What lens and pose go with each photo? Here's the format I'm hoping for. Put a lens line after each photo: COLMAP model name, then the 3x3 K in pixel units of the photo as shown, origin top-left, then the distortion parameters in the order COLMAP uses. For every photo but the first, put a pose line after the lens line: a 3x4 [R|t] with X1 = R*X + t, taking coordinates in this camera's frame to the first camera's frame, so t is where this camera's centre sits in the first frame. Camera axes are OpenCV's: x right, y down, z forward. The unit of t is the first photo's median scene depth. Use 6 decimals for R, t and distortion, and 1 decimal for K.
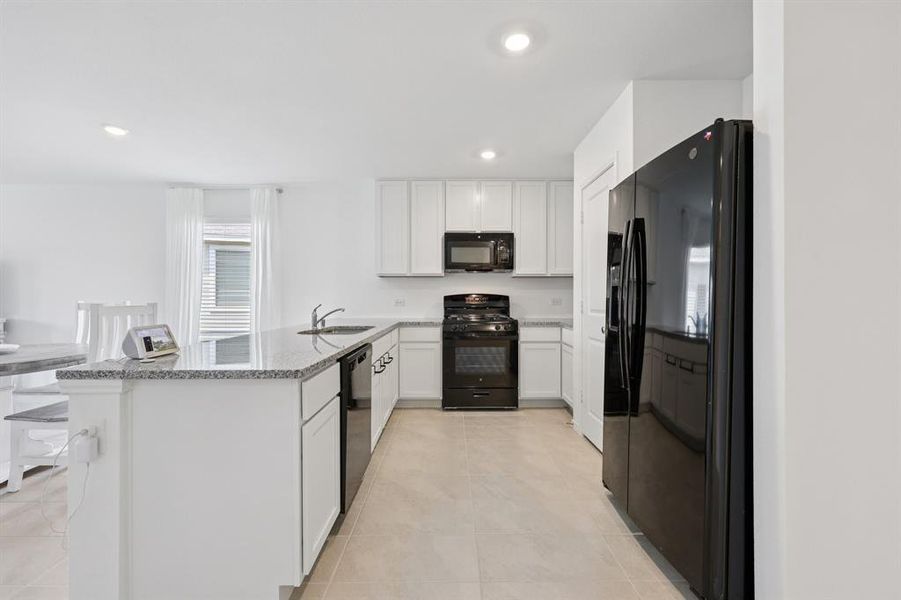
lens RADIAL K [[379.0, 0, 450.5], [0, 379.0, 296.8], [0, 0, 1]] dist [0.006866, -0.000590]
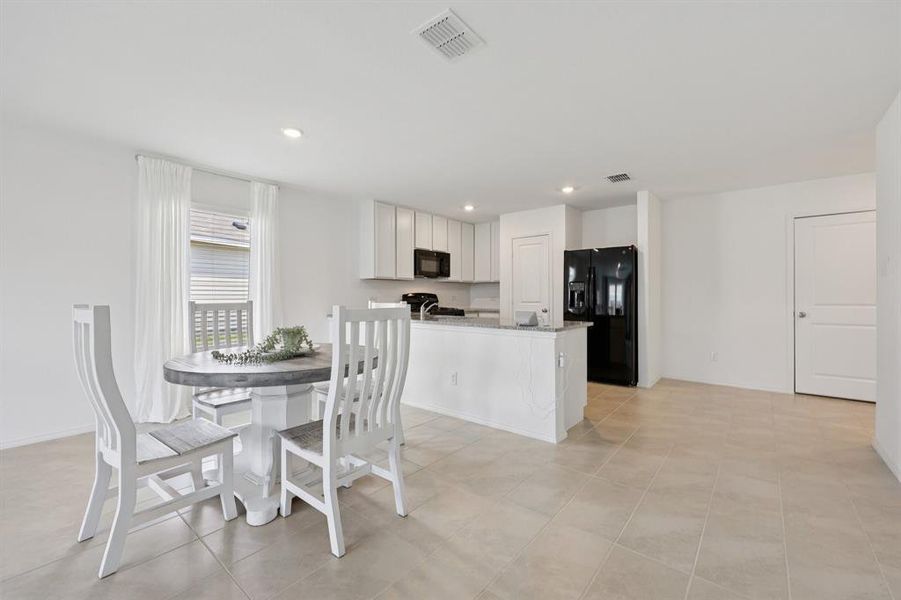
lens RADIAL K [[379.0, 0, 448.5], [0, 379.0, 296.5], [0, 0, 1]] dist [0.006866, -0.000590]
pose [[0.638598, -0.006391, 0.769514, -0.998689], [0.000369, 0.999968, 0.007999, -0.006471], [-0.769540, -0.004824, 0.638580, 0.024759]]
